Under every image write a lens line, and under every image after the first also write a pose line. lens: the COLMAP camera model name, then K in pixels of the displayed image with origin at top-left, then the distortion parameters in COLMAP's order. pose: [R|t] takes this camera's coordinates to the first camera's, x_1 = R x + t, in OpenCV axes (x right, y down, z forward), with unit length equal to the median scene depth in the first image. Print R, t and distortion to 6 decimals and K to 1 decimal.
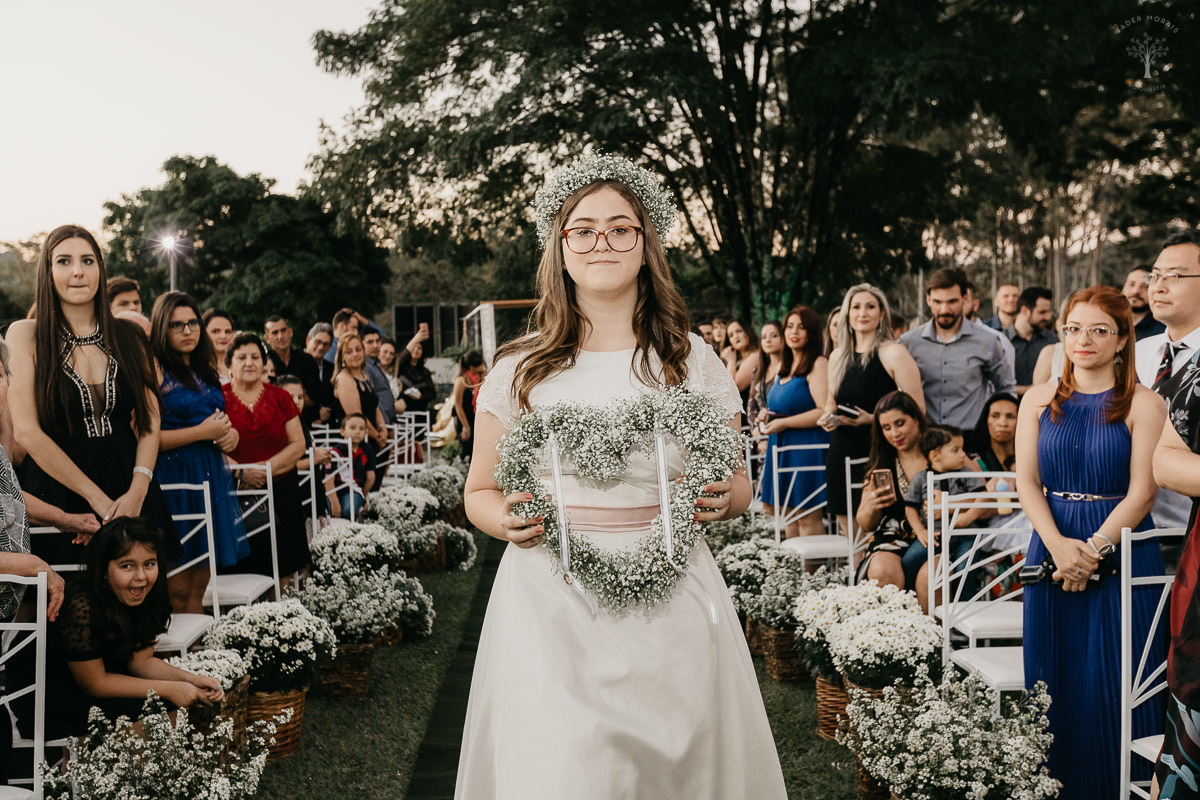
lens RADIAL K [[1148.0, 0, 600.0], [0, 1148.0, 400.0], [0, 0, 1]] dist [-0.009667, -0.009415]
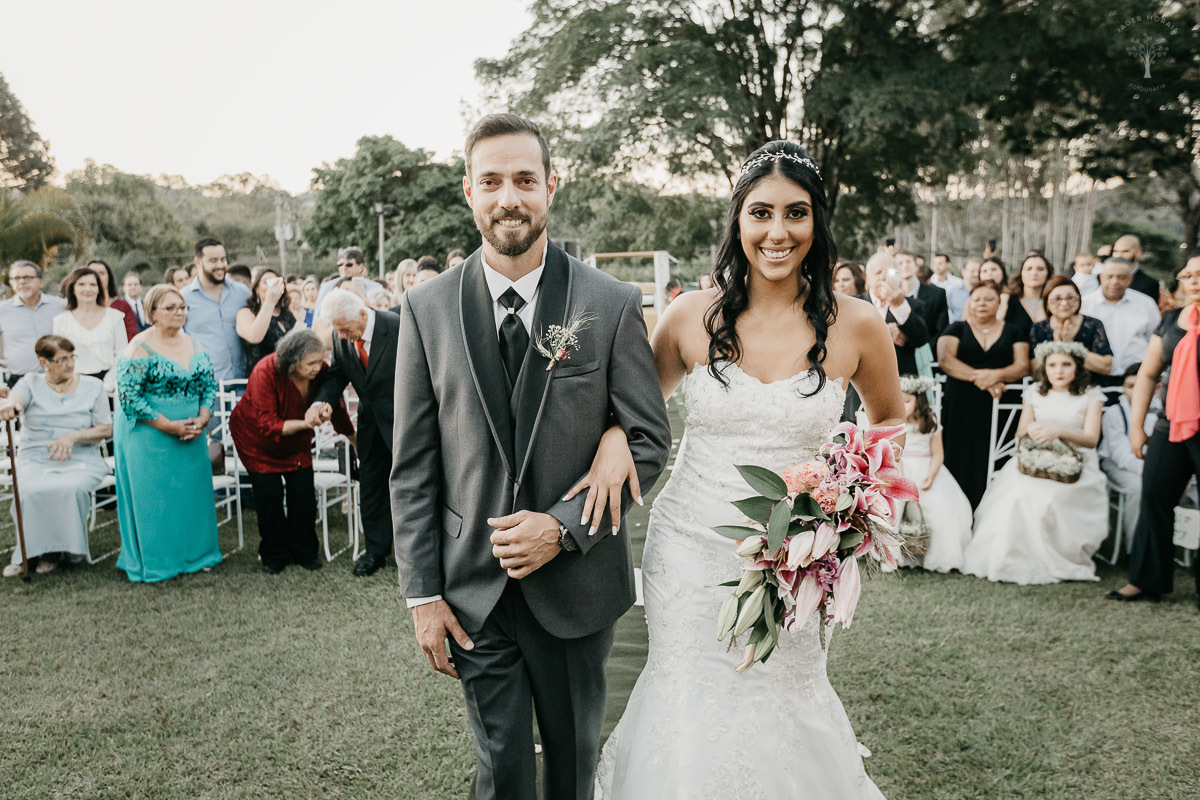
lens RADIAL K [[926.6, 0, 600.0], [0, 926.6, 400.0], [0, 0, 1]] dist [0.012964, 0.000188]
pose [[0.996700, 0.016720, -0.079435, 0.008351], [-0.009324, 0.995661, 0.092587, -0.003479], [0.080638, -0.091540, 0.992531, -0.187221]]
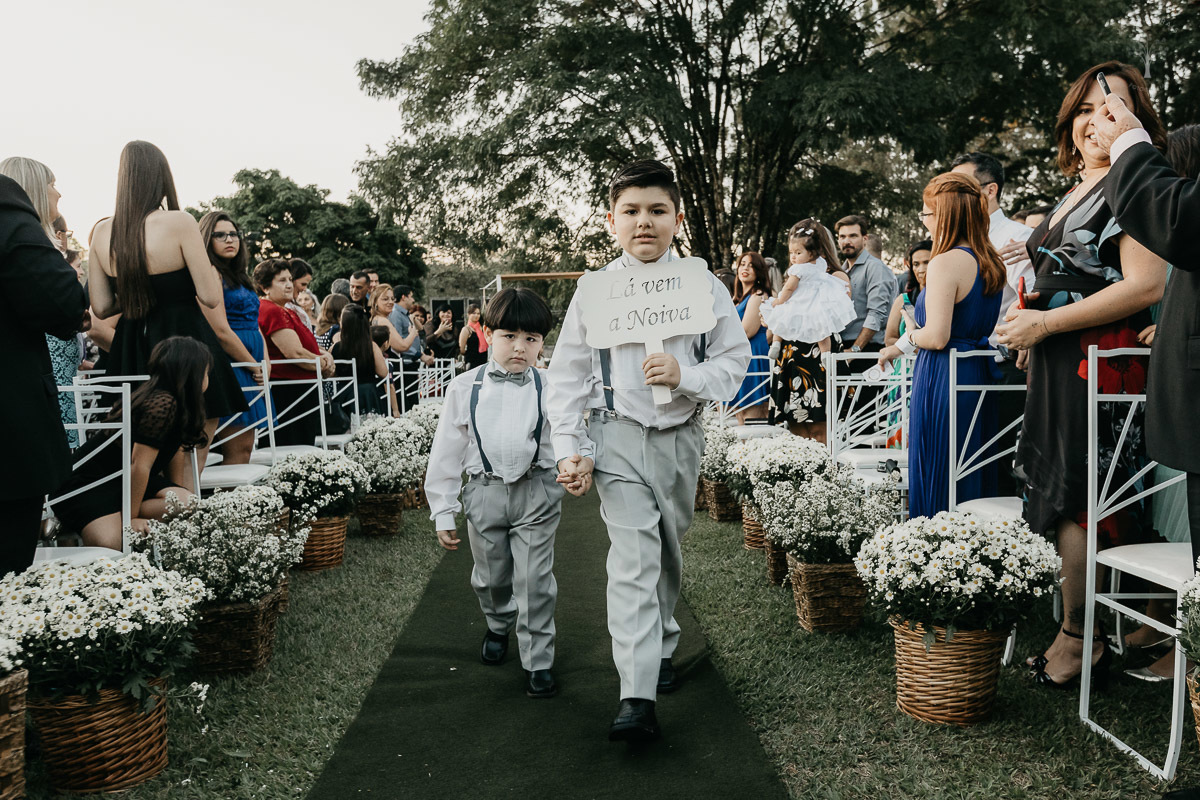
lens RADIAL K [[910.2, 0, 668.8], [0, 910.2, 420.6], [0, 0, 1]] dist [-0.002719, -0.000644]
pose [[0.997170, -0.007164, 0.074839, 0.005326], [0.003835, 0.999001, 0.044532, 0.019694], [-0.075084, -0.044118, 0.996201, -0.007141]]
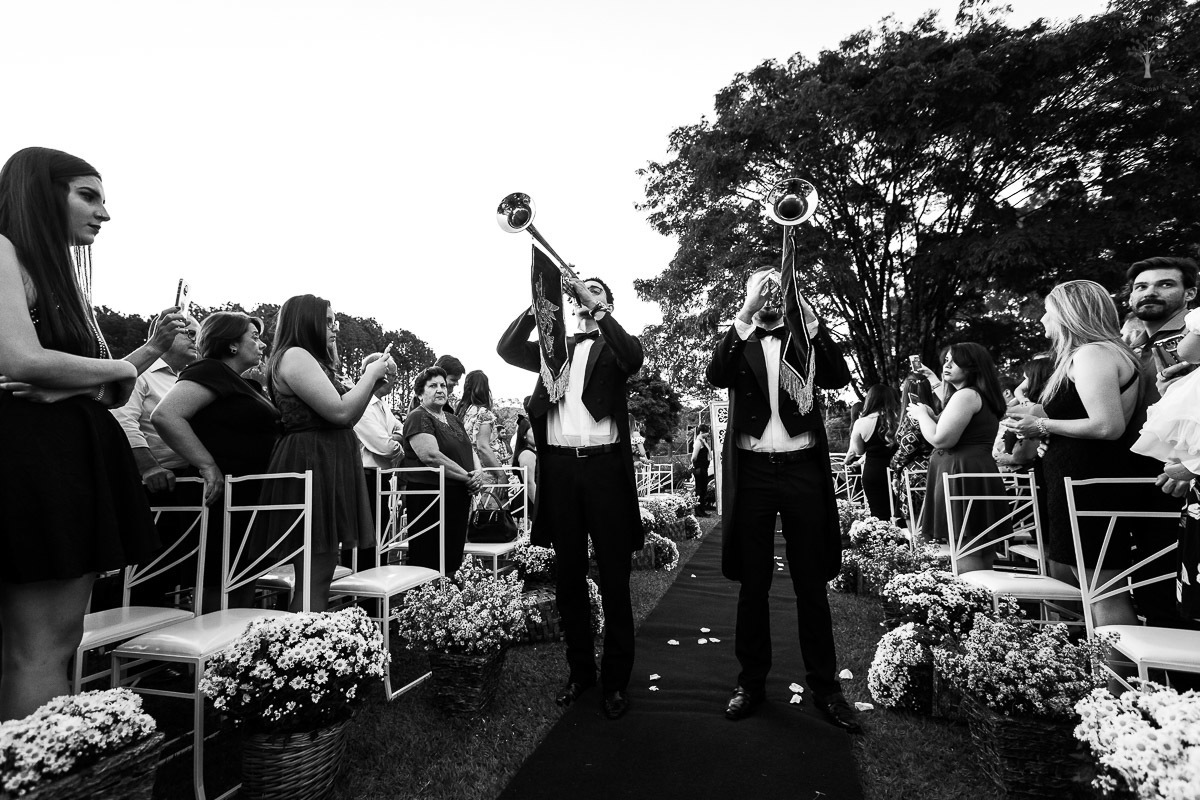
lens RADIAL K [[535.4, 0, 598.4], [0, 535.4, 389.6], [0, 0, 1]] dist [0.000767, -0.000140]
pose [[0.938235, -0.030082, -0.344689, 0.010041], [-0.024372, 0.987993, -0.152565, 0.013907], [0.345140, 0.151543, 0.926236, 0.135308]]
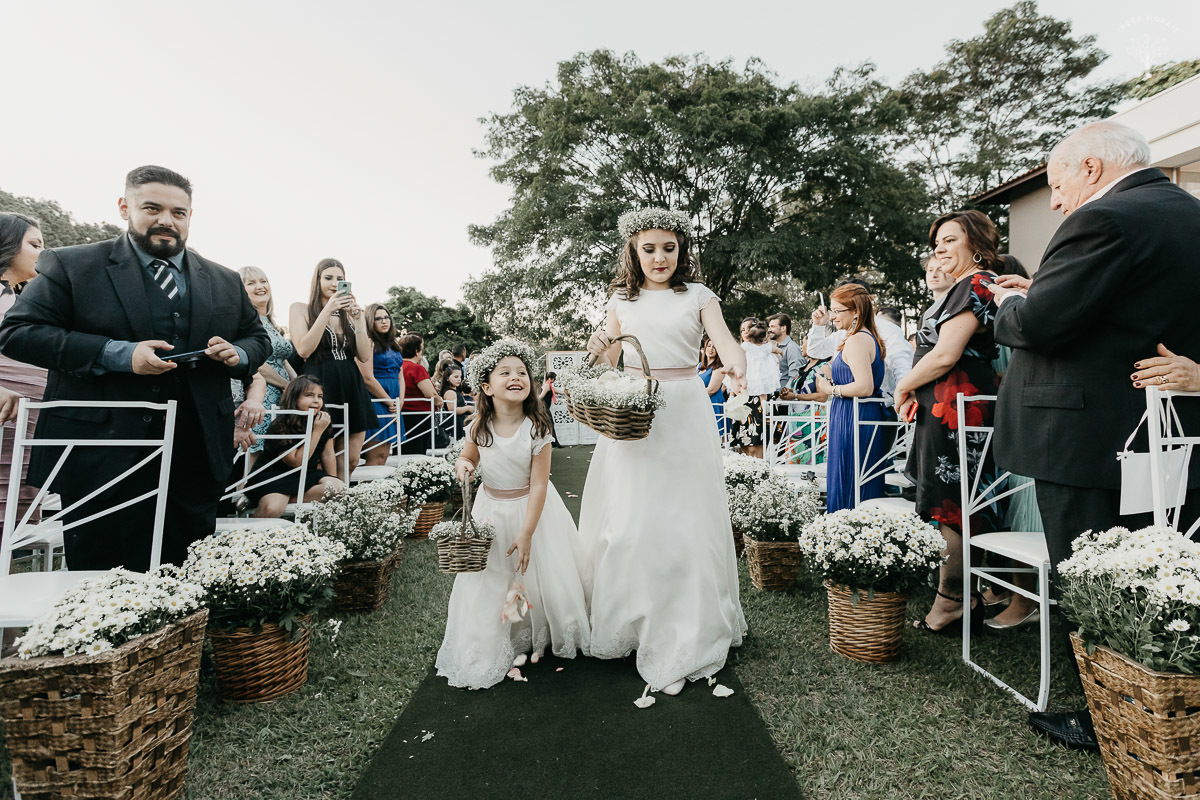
lens RADIAL K [[568.9, 0, 647.8], [0, 568.9, 369.0], [0, 0, 1]] dist [0.003326, -0.000070]
pose [[0.997188, 0.023793, 0.071066, 0.001899], [-0.017227, 0.995645, -0.091620, 0.021611], [-0.072936, 0.090138, 0.993255, 0.001174]]
